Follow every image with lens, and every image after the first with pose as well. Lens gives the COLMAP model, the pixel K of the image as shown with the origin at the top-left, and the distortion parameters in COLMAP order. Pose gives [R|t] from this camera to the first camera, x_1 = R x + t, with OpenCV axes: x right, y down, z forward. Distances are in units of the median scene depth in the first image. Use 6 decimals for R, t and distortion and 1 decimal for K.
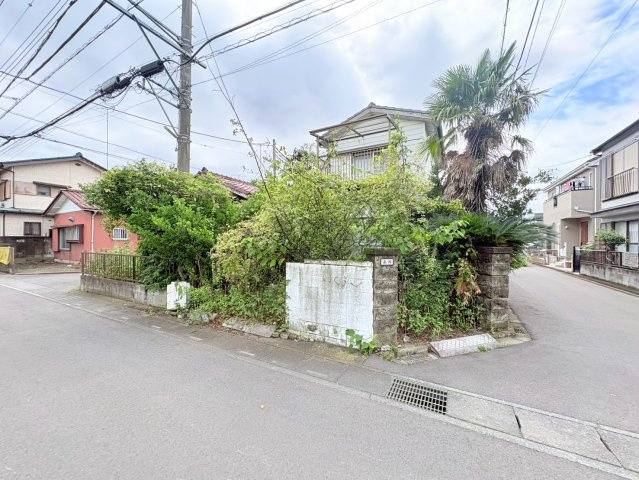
lens RADIAL K [[254.3, 0, 317.6], [0, 254.3, 240.7], [0, 0, 1]] dist [0.001442, -0.000057]
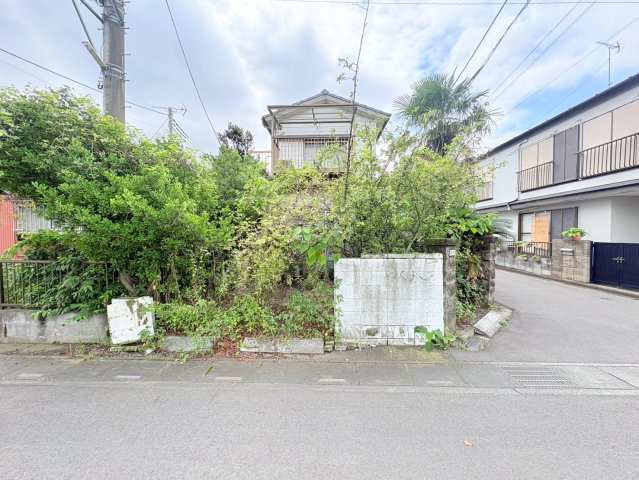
lens RADIAL K [[254.3, 0, 318.0], [0, 254.3, 240.2], [0, 0, 1]] dist [0.001442, -0.000057]
pose [[0.893551, -0.017195, 0.448632, -0.530734], [0.006159, 0.999642, 0.026047, 0.004777], [-0.448919, -0.020511, 0.893337, 0.288145]]
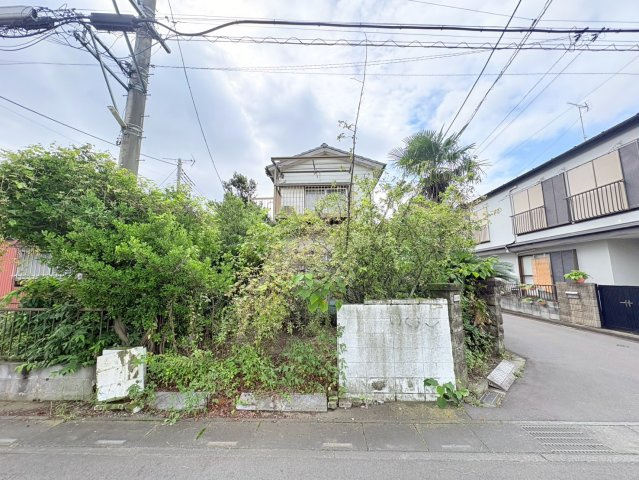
lens RADIAL K [[254.3, 0, 318.0], [0, 254.3, 240.2], [0, 0, 1]] dist [0.001442, -0.000057]
pose [[0.892998, 0.052933, 0.446938, -0.538622], [0.010897, 0.990226, -0.139049, -0.004795], [-0.449929, 0.129040, 0.883692, 0.287605]]
